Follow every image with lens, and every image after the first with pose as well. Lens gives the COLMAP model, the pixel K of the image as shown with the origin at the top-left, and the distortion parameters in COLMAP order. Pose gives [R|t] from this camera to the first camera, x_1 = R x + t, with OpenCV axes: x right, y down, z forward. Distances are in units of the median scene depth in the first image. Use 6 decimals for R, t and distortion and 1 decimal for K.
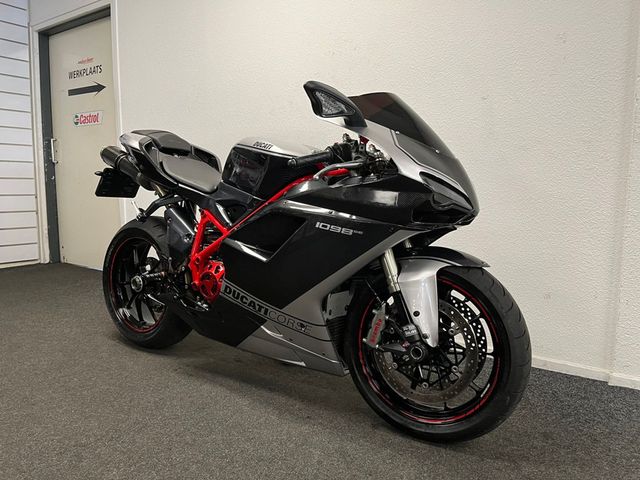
lens RADIAL K [[487.0, 0, 324.3], [0, 487.0, 243.2], [0, 0, 1]] dist [0.073554, -0.101910]
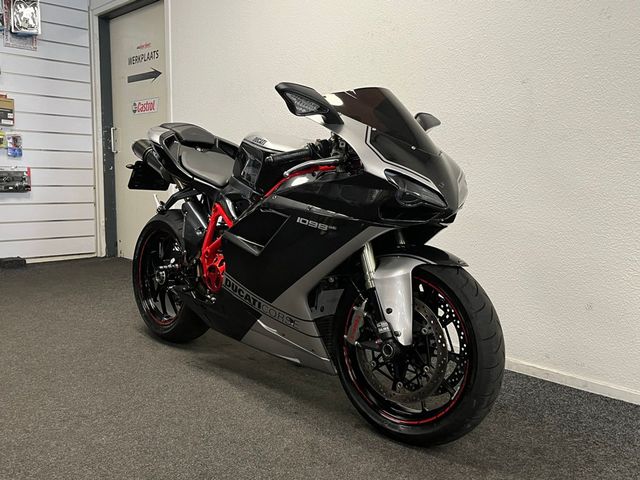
lens RADIAL K [[603.1, 0, 320.0], [0, 603.1, 240.0], [0, 0, 1]] dist [0.042582, -0.007240]
pose [[0.978654, 0.024998, -0.203988, 0.245568], [-0.026862, 0.999619, -0.006374, 0.009696], [0.203751, 0.011718, 0.978953, -0.190248]]
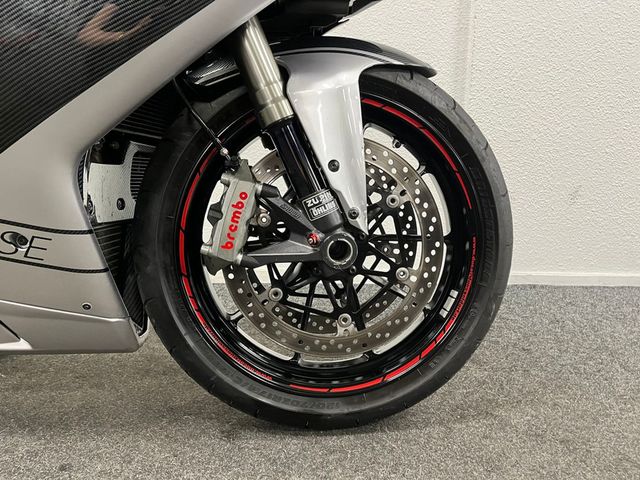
lens RADIAL K [[487.0, 0, 324.3], [0, 487.0, 243.2], [0, 0, 1]] dist [0.073554, -0.101910]
pose [[0.806250, -0.105618, 0.582071, -0.071696], [0.066535, 0.993880, 0.088181, 0.144366], [-0.587822, -0.032368, 0.808343, 0.528541]]
